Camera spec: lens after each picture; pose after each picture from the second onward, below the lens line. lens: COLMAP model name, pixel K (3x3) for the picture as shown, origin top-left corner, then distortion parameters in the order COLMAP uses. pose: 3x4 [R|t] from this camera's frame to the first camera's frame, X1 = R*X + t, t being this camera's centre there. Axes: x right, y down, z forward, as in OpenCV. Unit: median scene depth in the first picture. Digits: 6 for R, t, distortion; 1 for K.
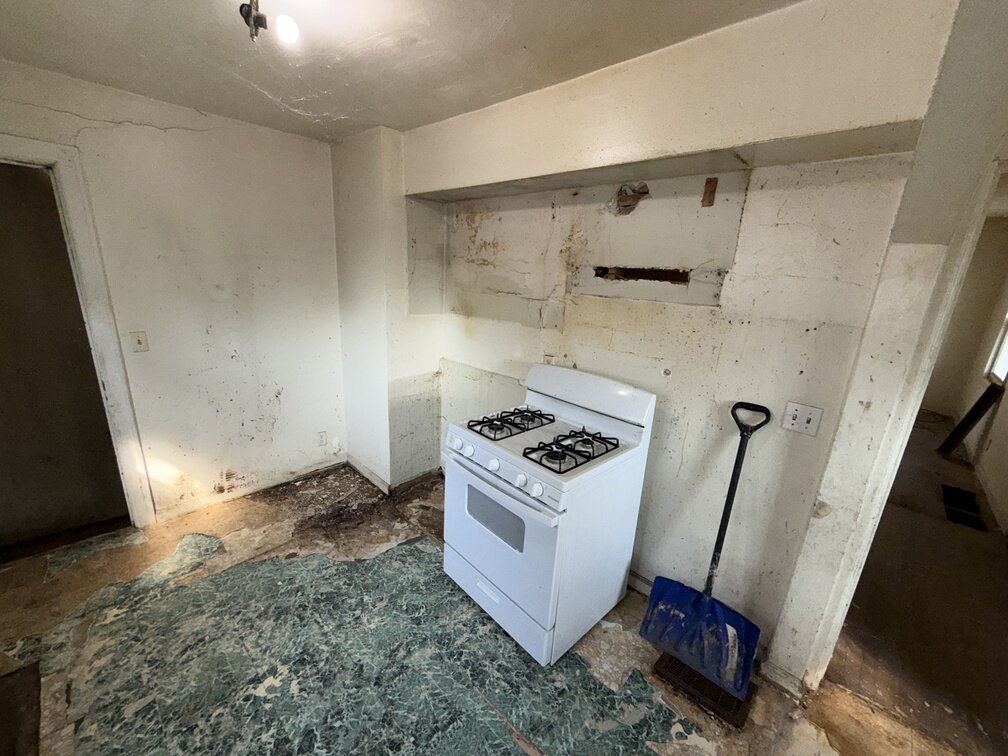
lens RADIAL K [[401.9, 0, 501.9], [0, 401.9, 376.9], [0, 0, 1]] dist [-0.000258, -0.000025]
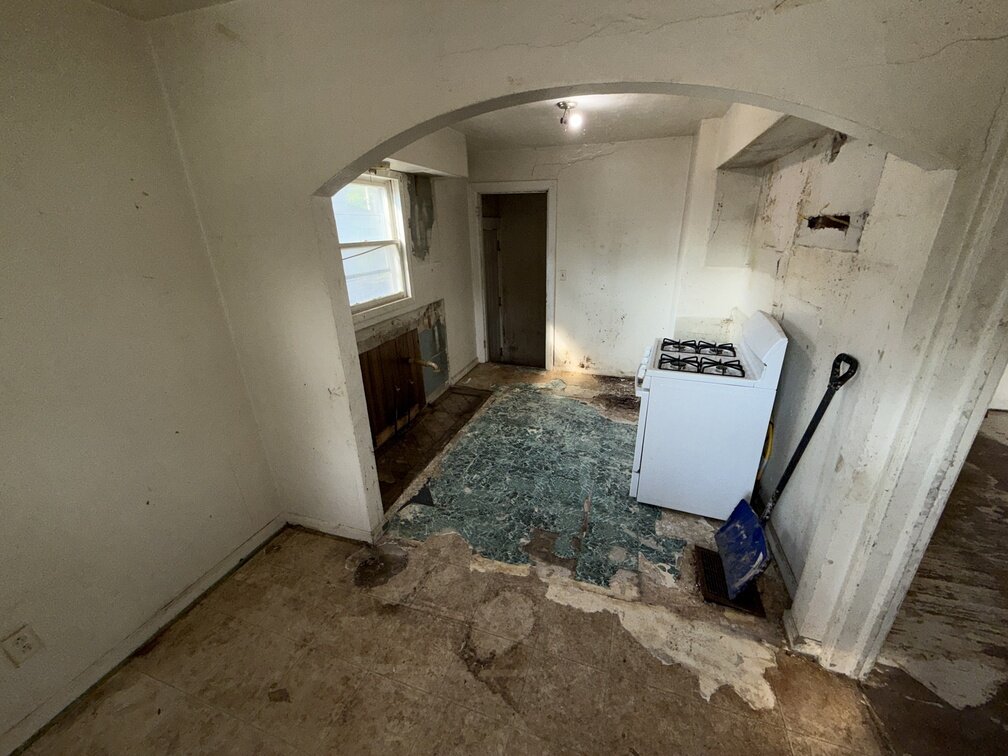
lens RADIAL K [[401.9, 0, 501.9], [0, 401.9, 376.9], [0, 0, 1]] dist [-0.000258, -0.000025]
pose [[0.419318, 0.262996, -0.868911, 1.003169], [-0.198209, 0.960550, 0.195082, 0.082623], [0.885938, 0.090425, 0.454904, -0.143060]]
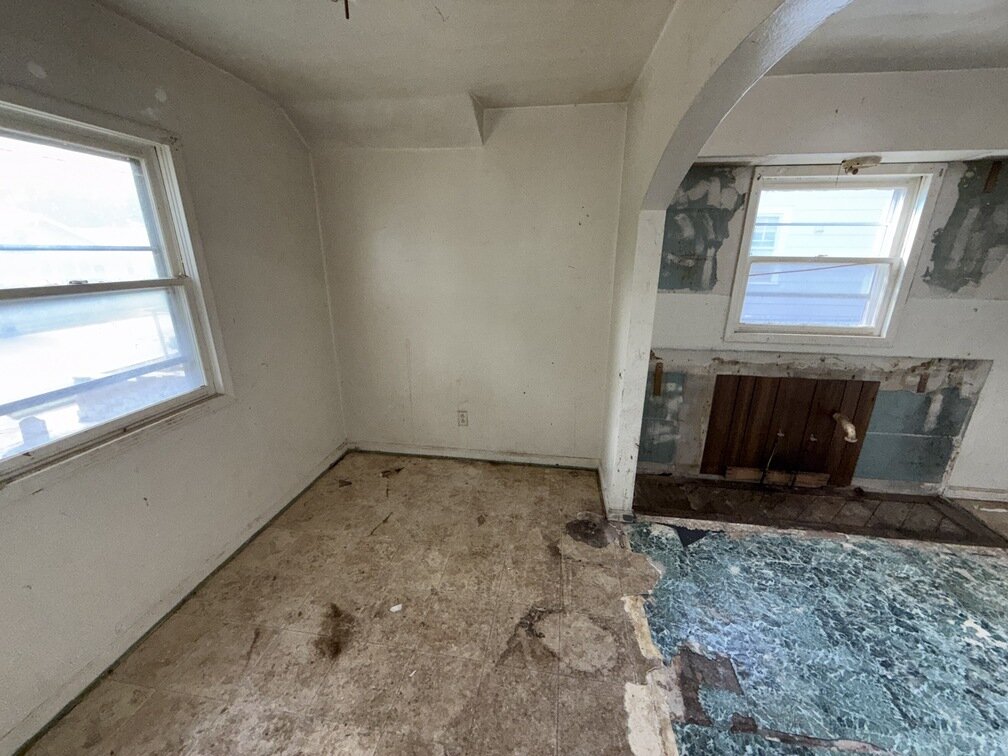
lens RADIAL K [[401.9, 0, 501.9], [0, 401.9, 376.9], [0, 0, 1]] dist [-0.000258, -0.000025]
pose [[-0.813843, 0.121961, -0.568141, 0.914756], [-0.199968, 0.859227, 0.470895, -0.091450], [0.545593, 0.496845, -0.674888, 0.585879]]
